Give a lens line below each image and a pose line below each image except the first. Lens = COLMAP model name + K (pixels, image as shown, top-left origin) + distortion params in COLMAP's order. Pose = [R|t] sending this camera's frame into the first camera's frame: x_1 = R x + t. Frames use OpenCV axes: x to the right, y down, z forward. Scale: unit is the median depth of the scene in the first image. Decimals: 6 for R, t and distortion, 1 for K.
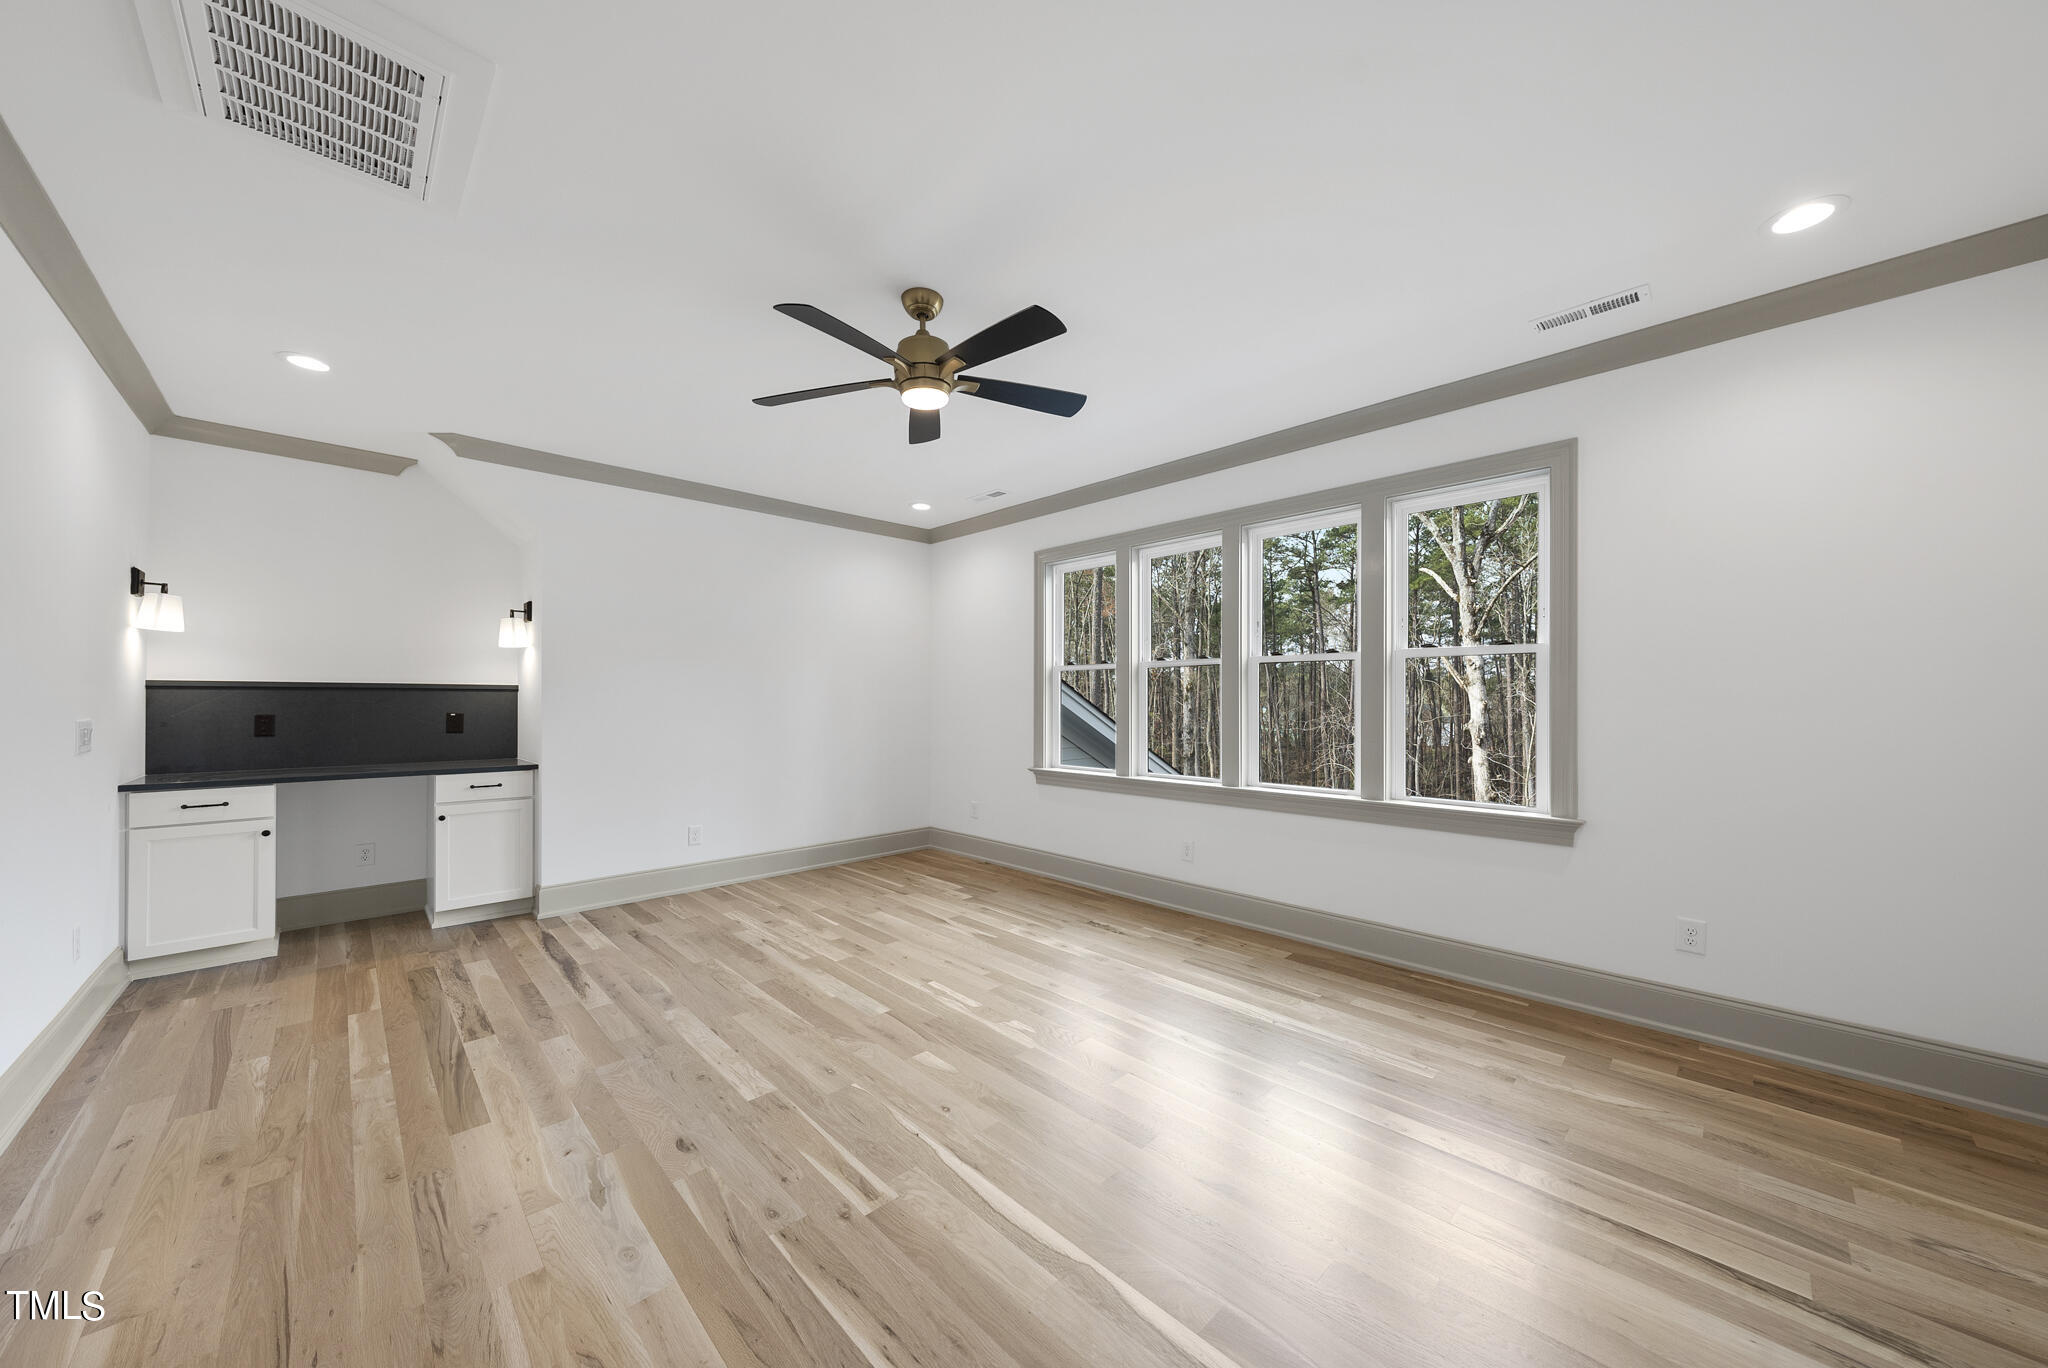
lens RADIAL K [[703.4, 0, 1021.9], [0, 703.4, 695.4], [0, 0, 1]] dist [-0.002224, 0.000430]
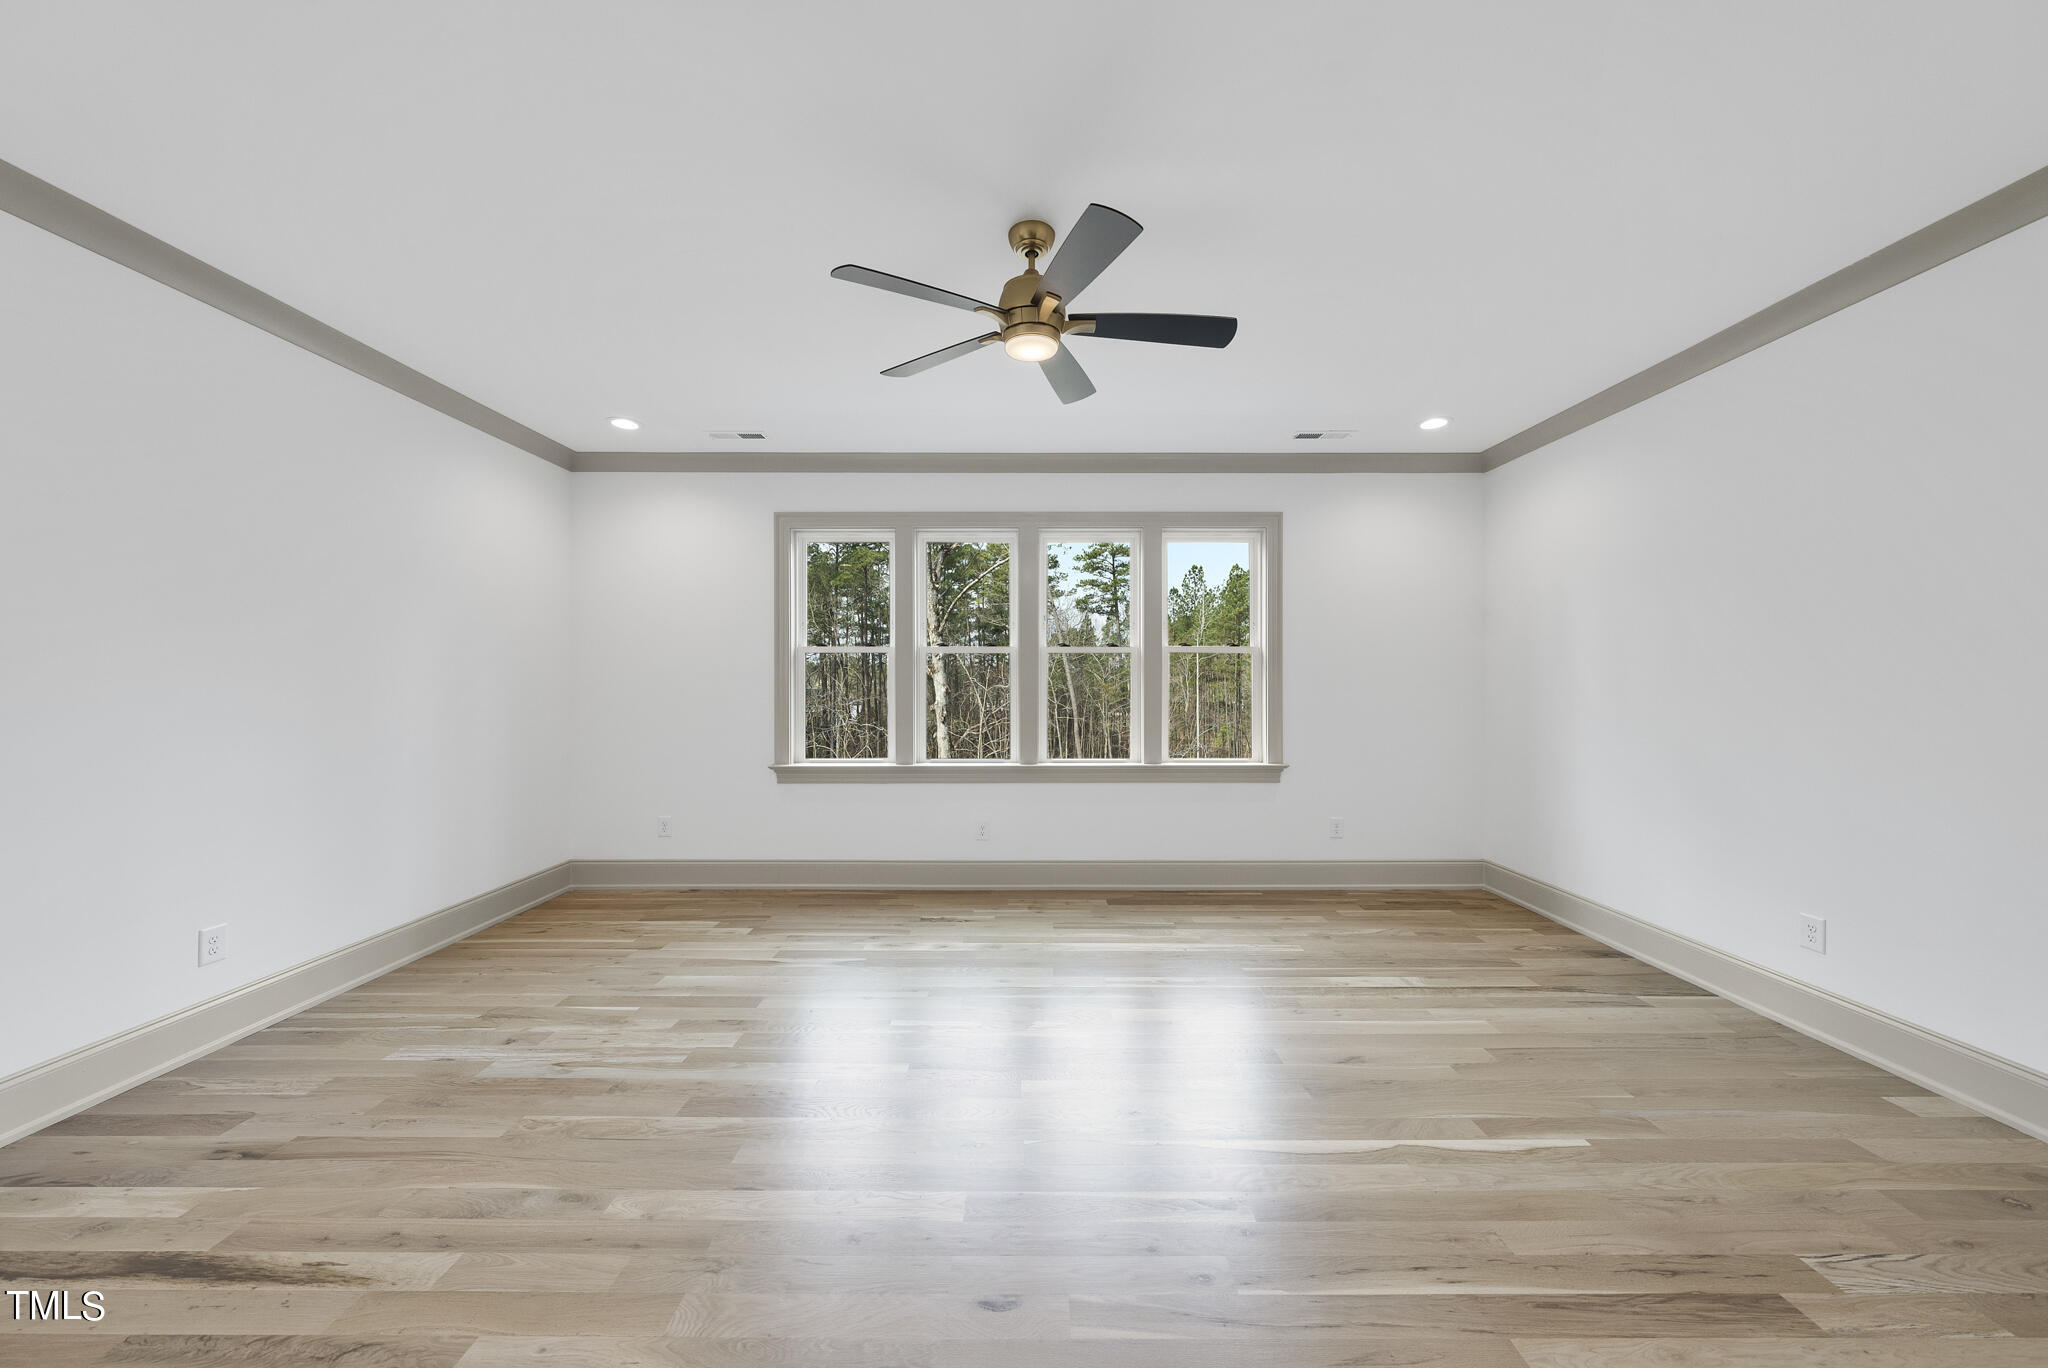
lens RADIAL K [[703.4, 0, 1021.1], [0, 703.4, 684.7], [0, 0, 1]] dist [-0.002224, 0.000430]
pose [[0.703045, -0.000898, 0.711144, -0.506409], [-0.003445, 0.999983, 0.004669, -0.000075], [-0.711137, -0.005732, 0.703030, 0.247635]]
